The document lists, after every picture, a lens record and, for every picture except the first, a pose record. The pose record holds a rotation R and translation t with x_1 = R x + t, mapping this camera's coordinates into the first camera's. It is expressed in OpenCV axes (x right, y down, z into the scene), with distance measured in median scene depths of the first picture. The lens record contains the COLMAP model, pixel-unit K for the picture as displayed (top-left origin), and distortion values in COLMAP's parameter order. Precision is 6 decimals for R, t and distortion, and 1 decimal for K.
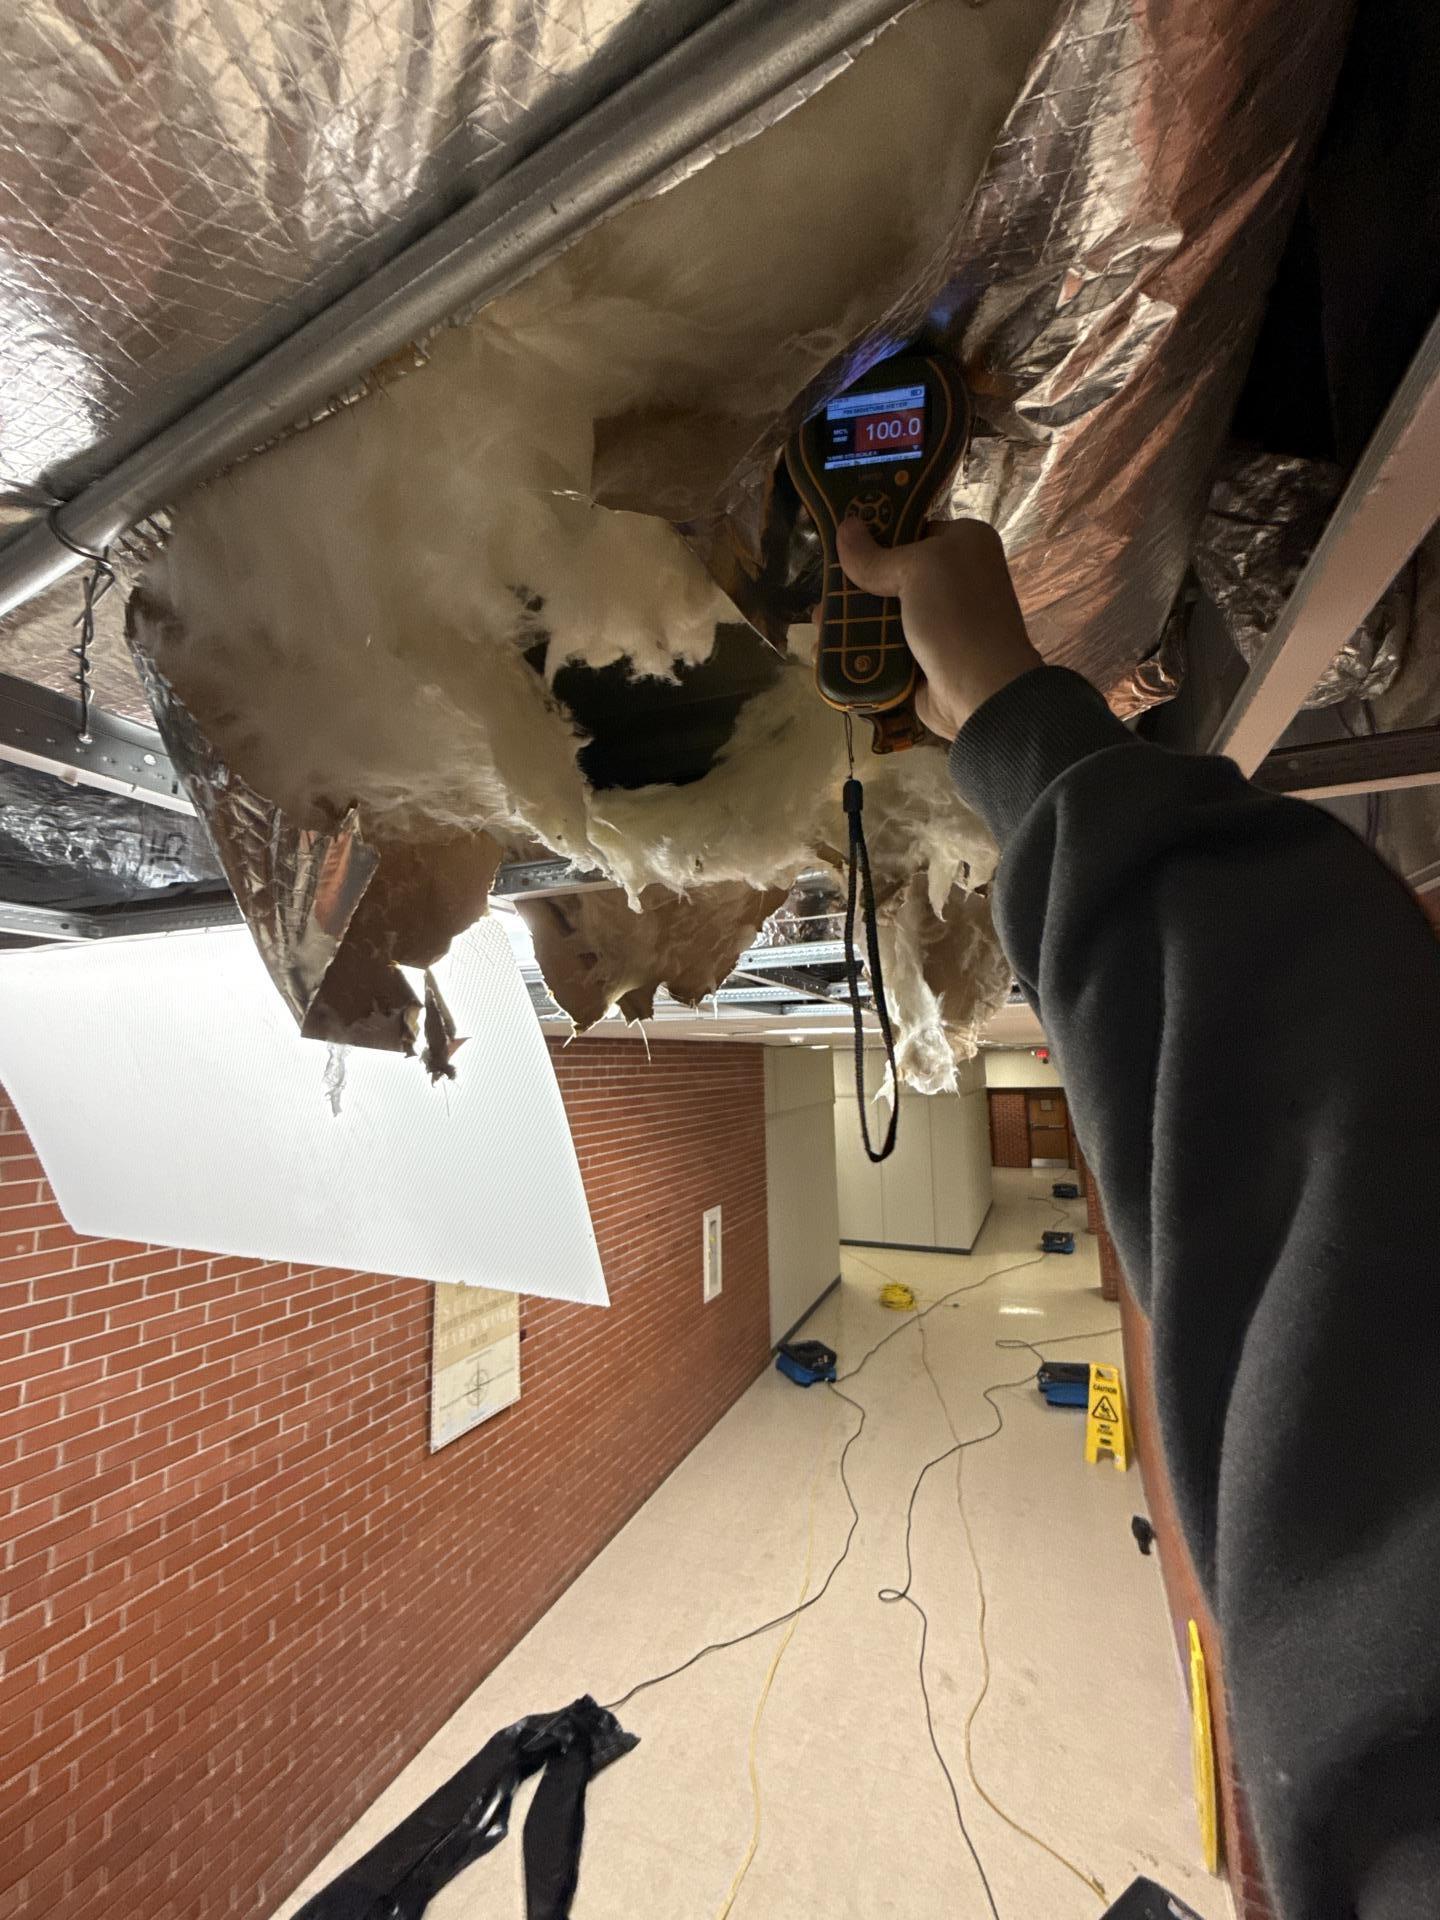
lens RADIAL K [[772.9, 0, 716.7], [0, 772.9, 957.9], [0, 0, 1]] dist [-0.001627, -0.000115]
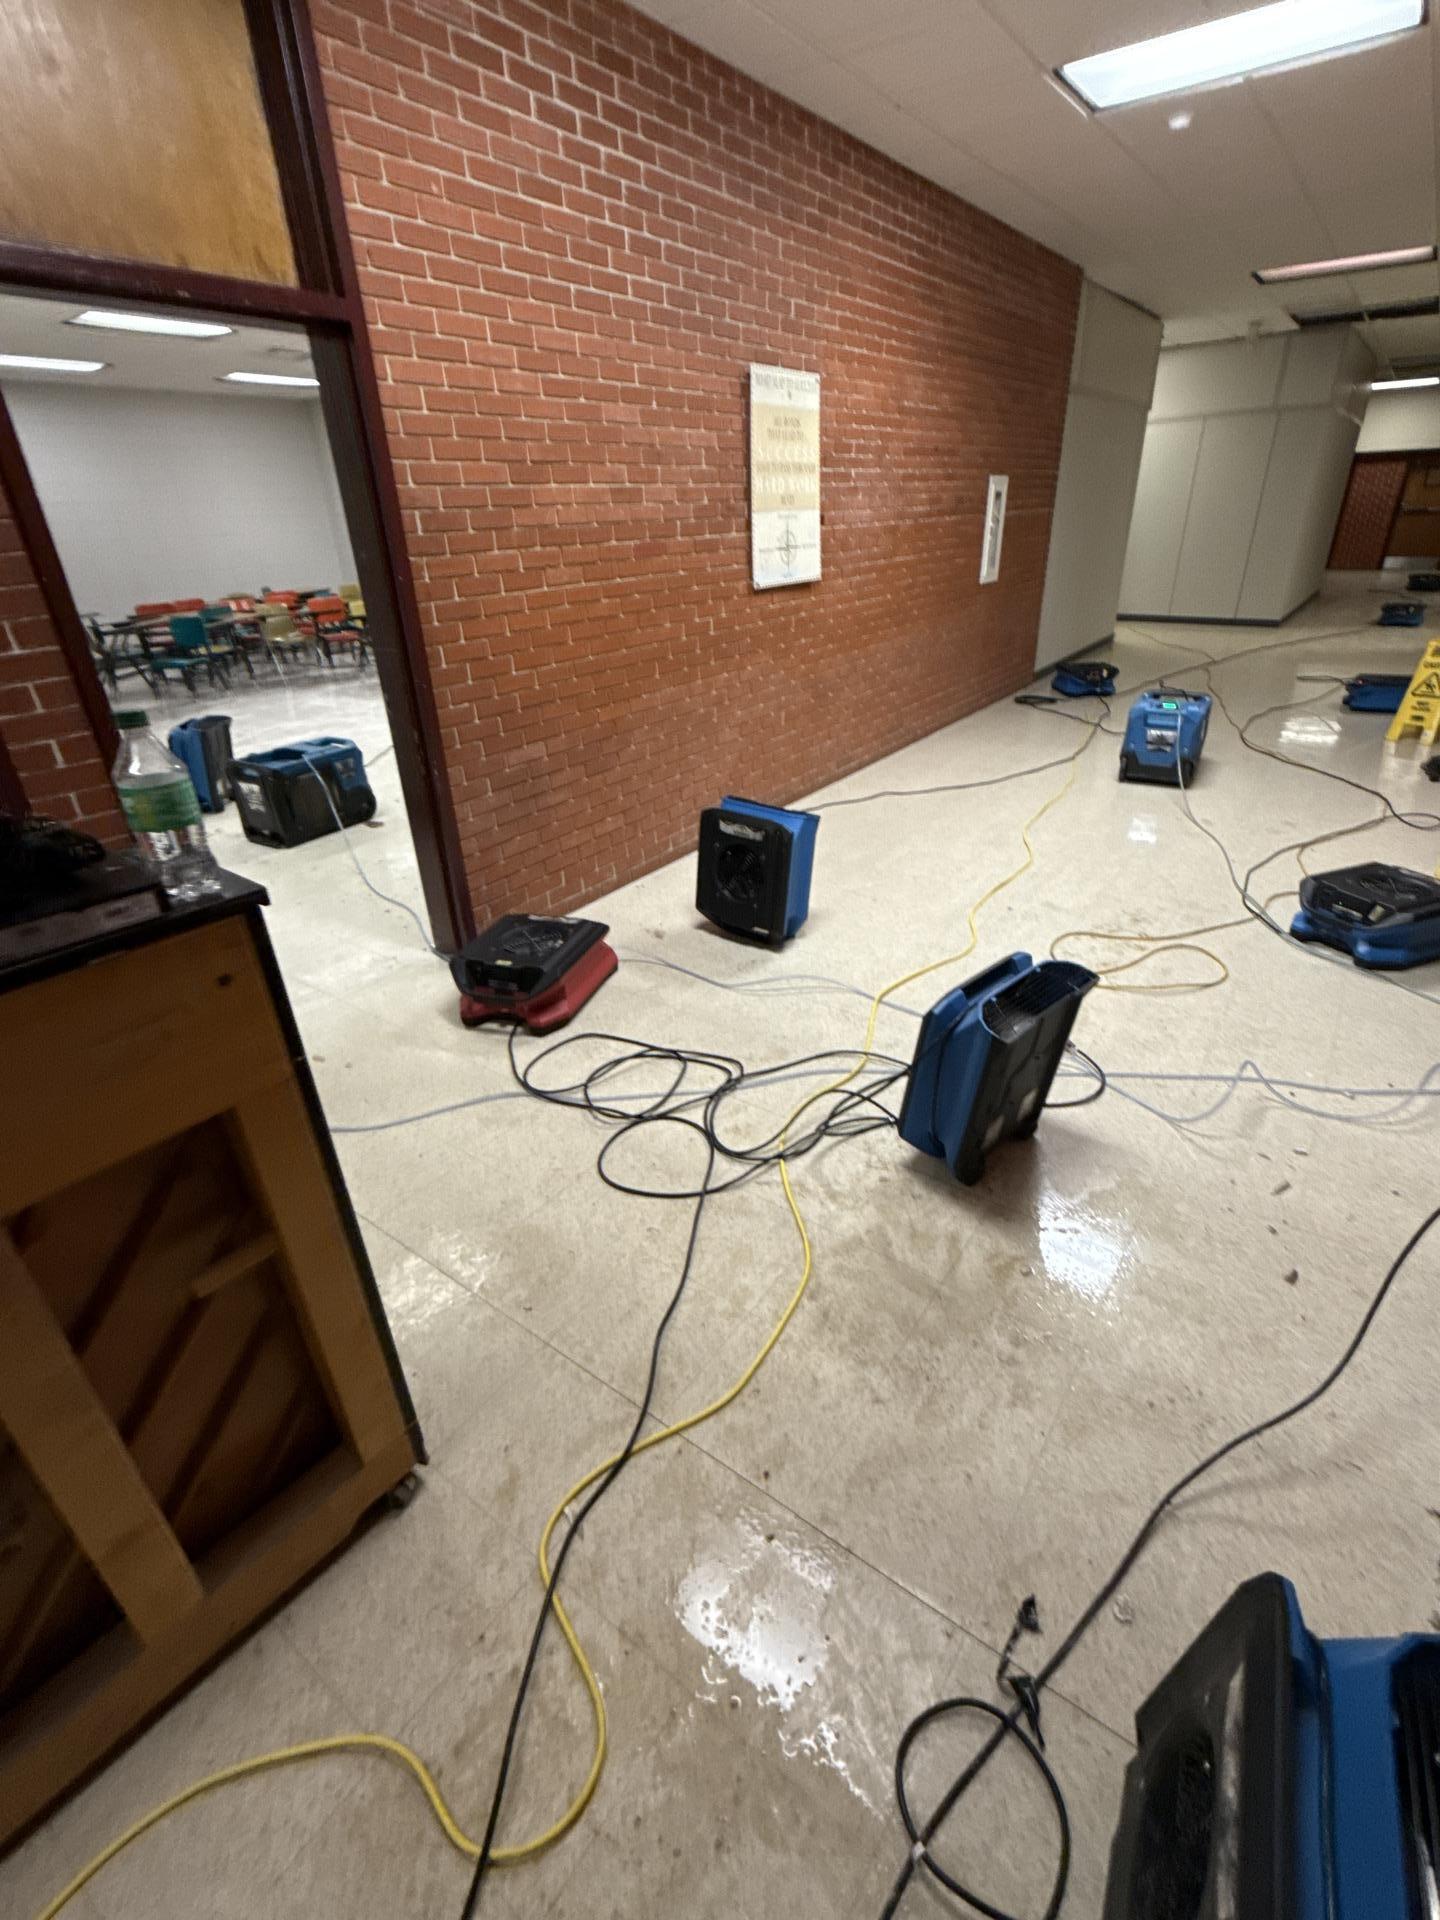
lens RADIAL K [[878.0, 0, 724.4], [0, 878.0, 962.2], [0, 0, 1]] dist [0.000755, 0.000152]
pose [[0.976243, 0.086948, -0.198470, -0.084697], [0.043299, 0.819202, 0.571868, 0.257183], [0.212310, -0.566876, 0.795975, -0.208864]]
